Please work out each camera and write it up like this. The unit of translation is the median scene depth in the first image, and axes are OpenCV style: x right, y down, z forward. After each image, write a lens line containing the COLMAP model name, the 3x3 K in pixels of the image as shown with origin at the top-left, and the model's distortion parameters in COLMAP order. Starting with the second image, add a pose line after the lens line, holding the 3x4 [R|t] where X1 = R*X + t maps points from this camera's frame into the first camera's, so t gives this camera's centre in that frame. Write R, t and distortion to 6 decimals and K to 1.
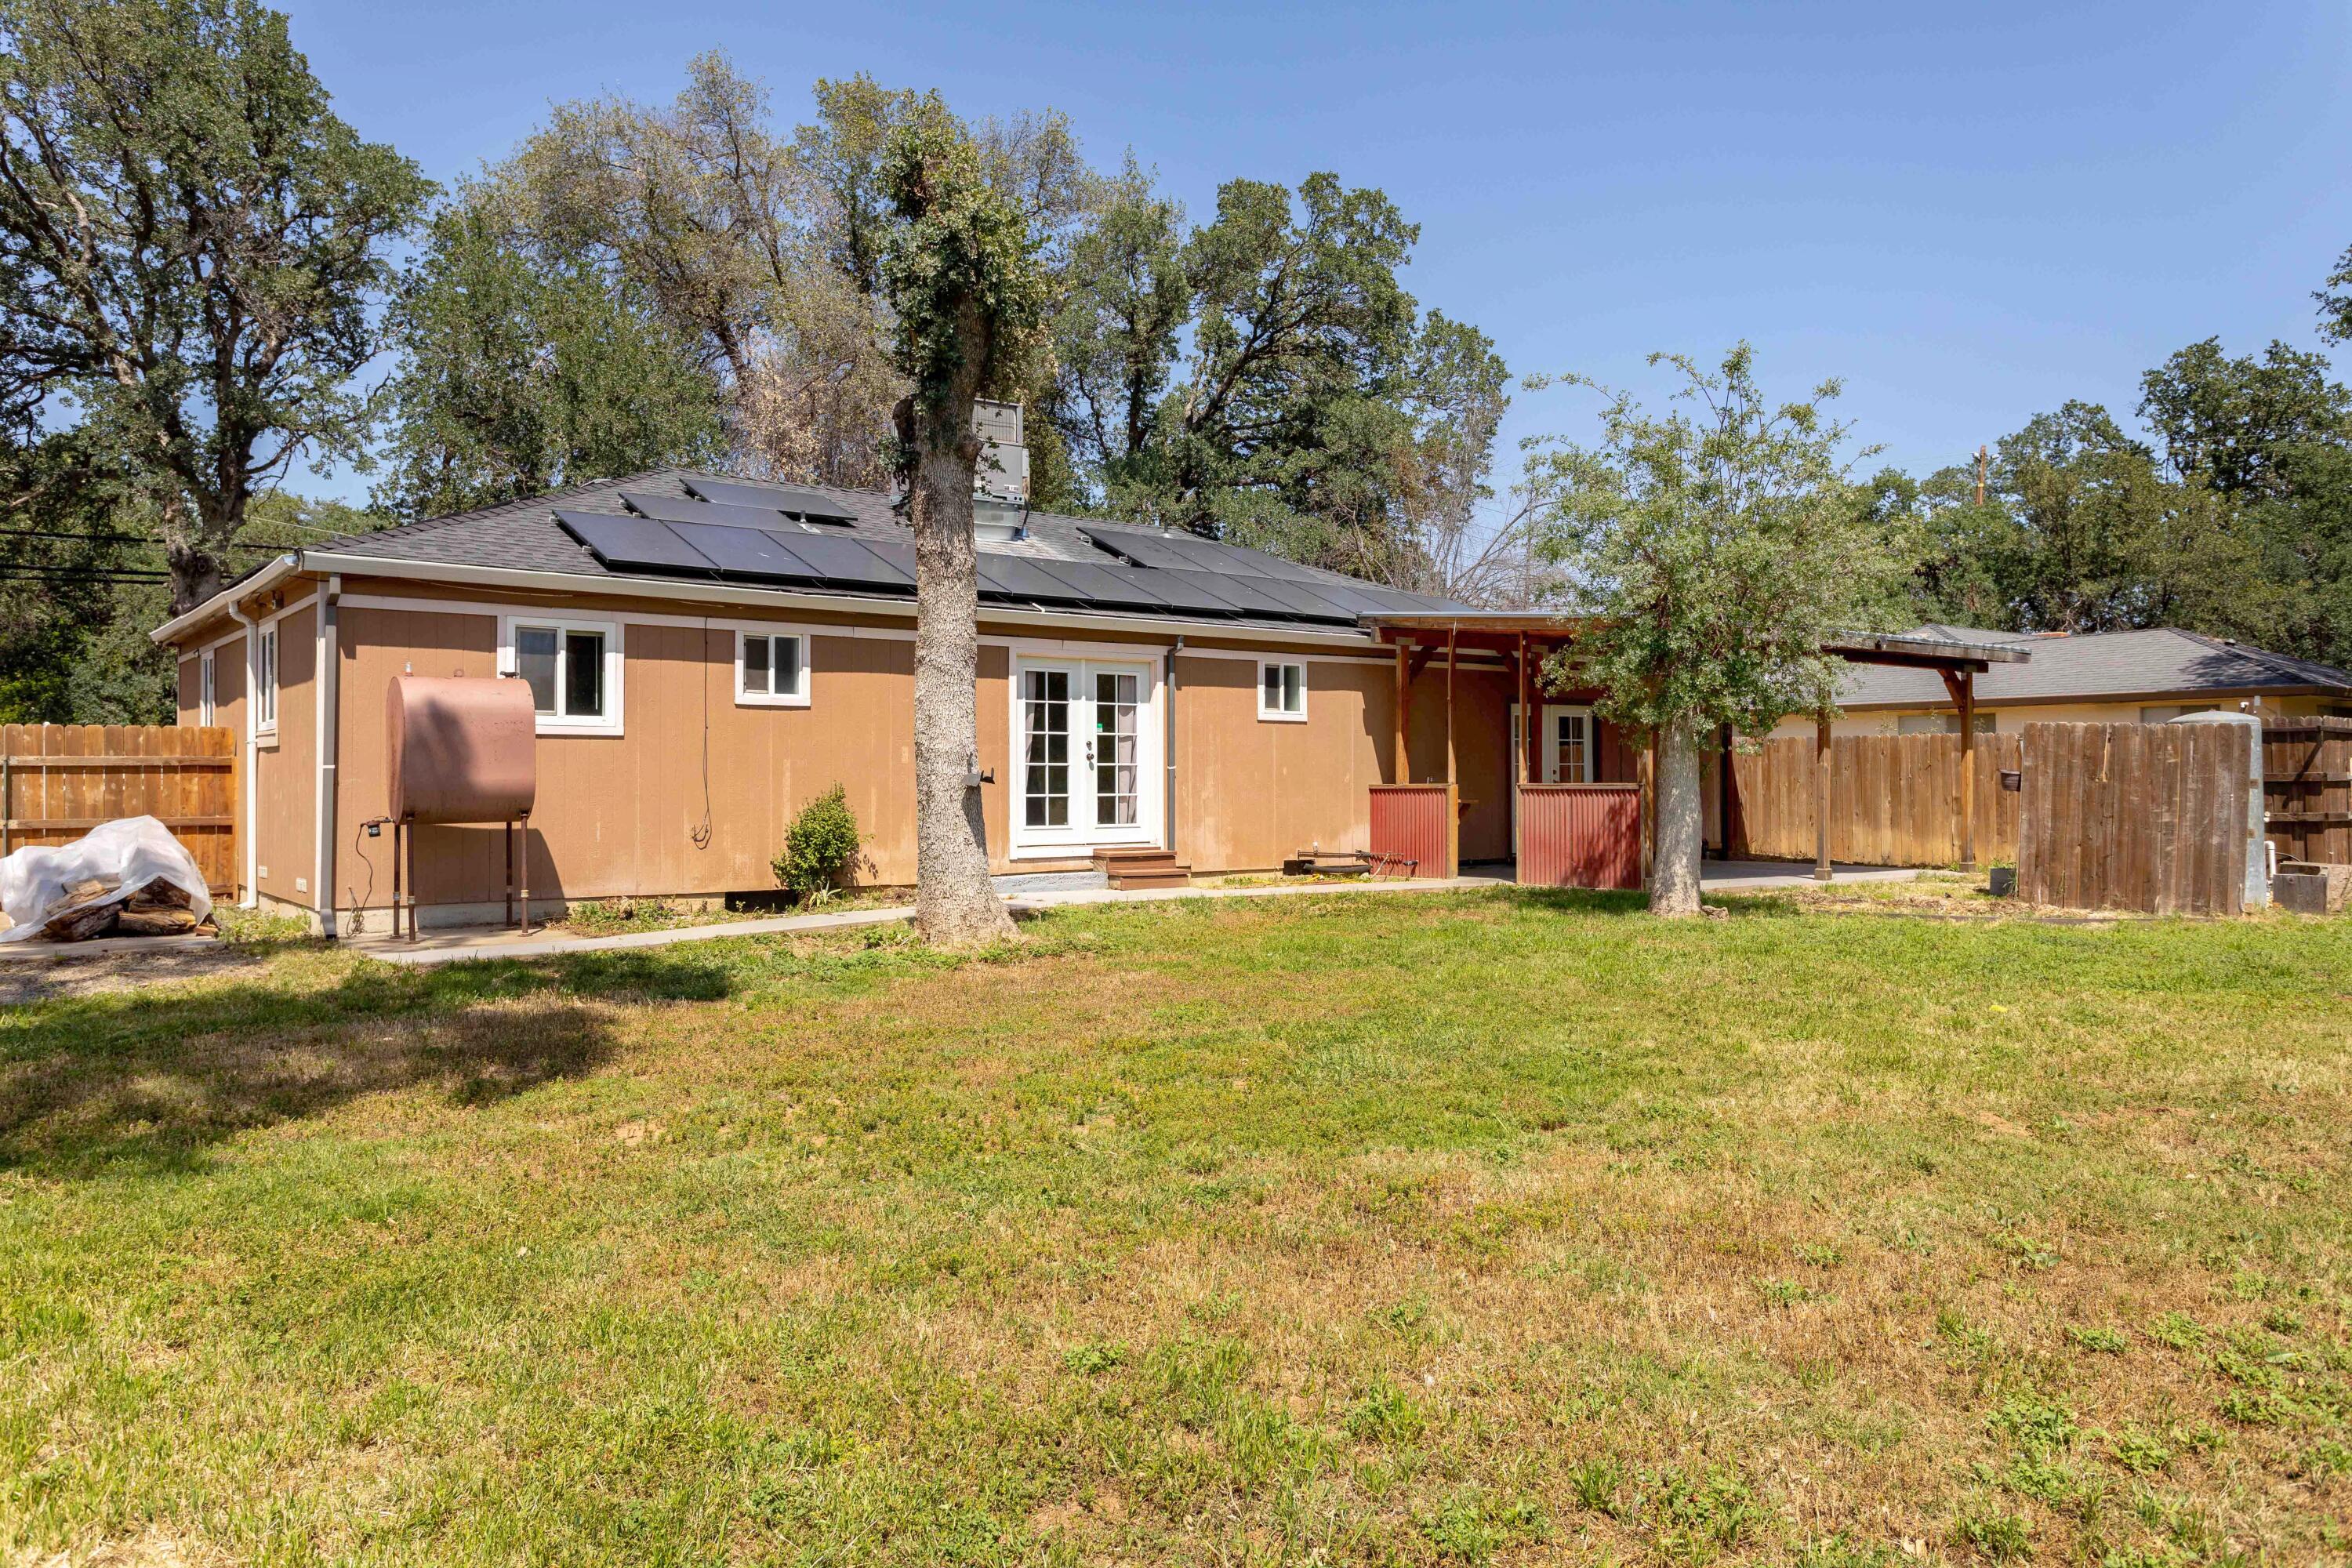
lens RADIAL K [[1378.2, 0, 1180.5], [0, 1378.2, 746.4], [0, 0, 1]] dist [-0.004137, -0.000639]
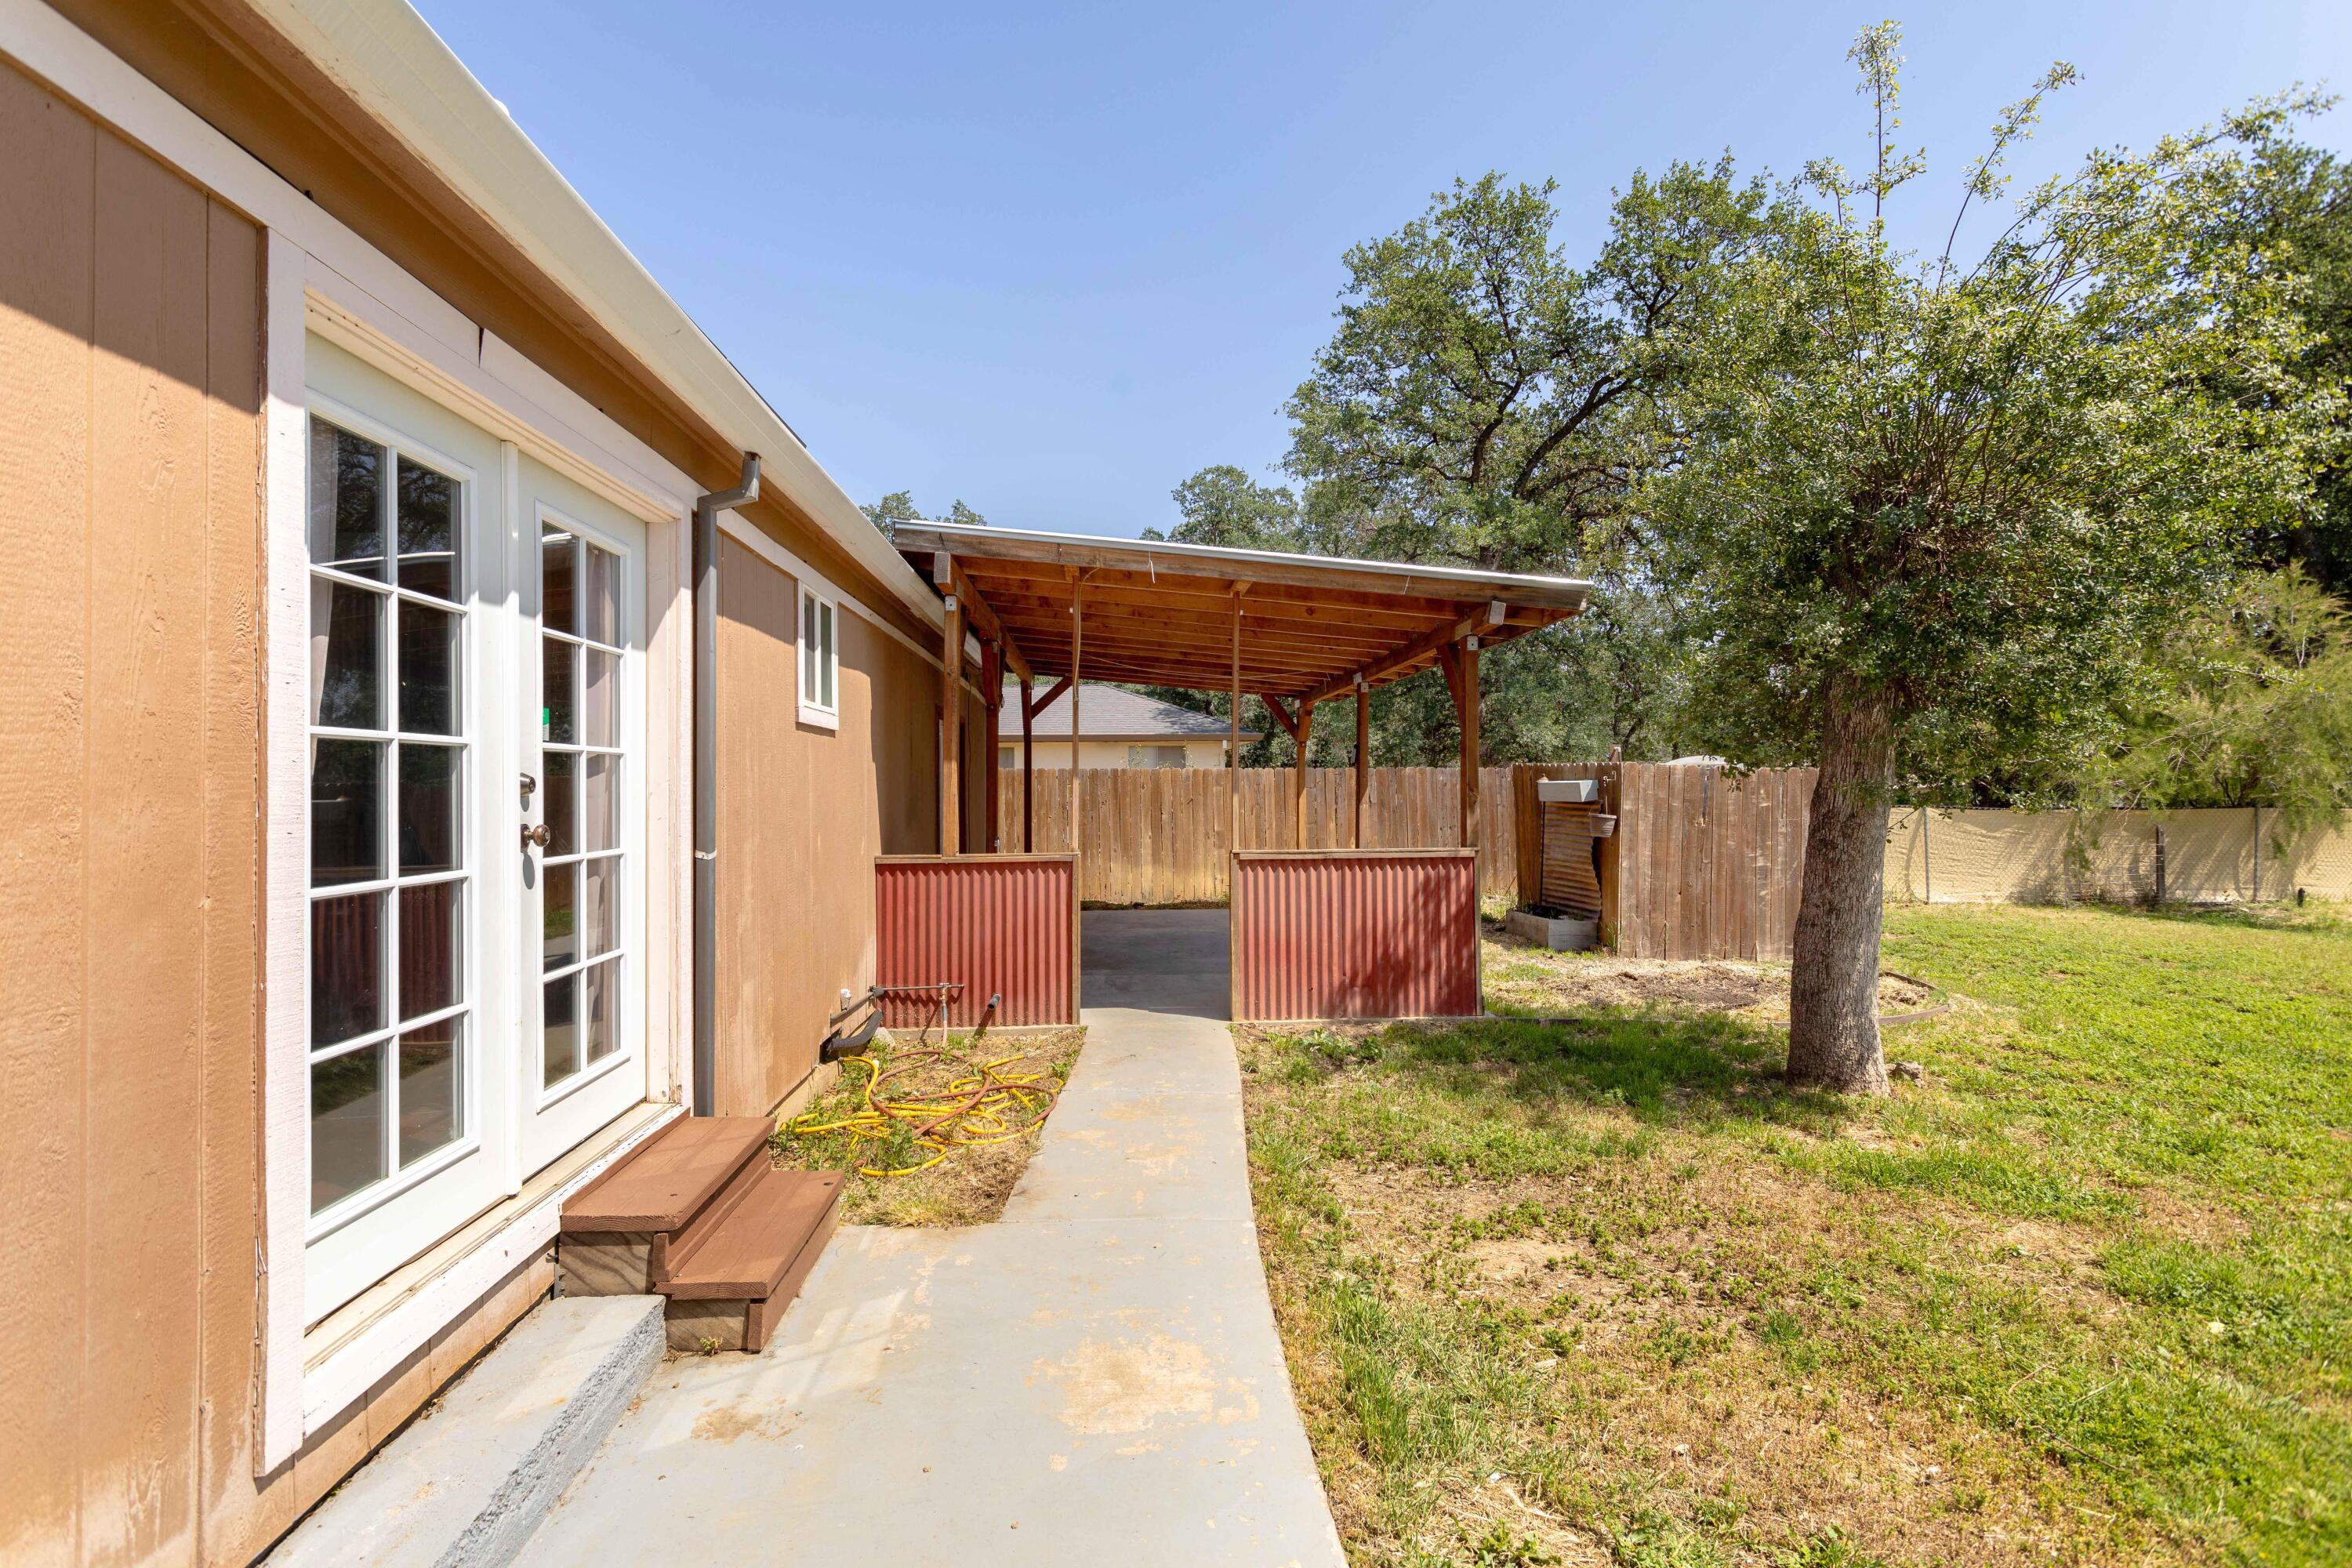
lens RADIAL K [[1122.2, 0, 1166.9], [0, 1122.2, 766.4], [0, 0, 1]] dist [0.000596, 0.000926]
pose [[0.609336, 0.012120, 0.792819, -0.157104], [-0.009863, 0.999922, -0.007706, -0.004927], [-0.792851, -0.003124, 0.609408, 0.779004]]
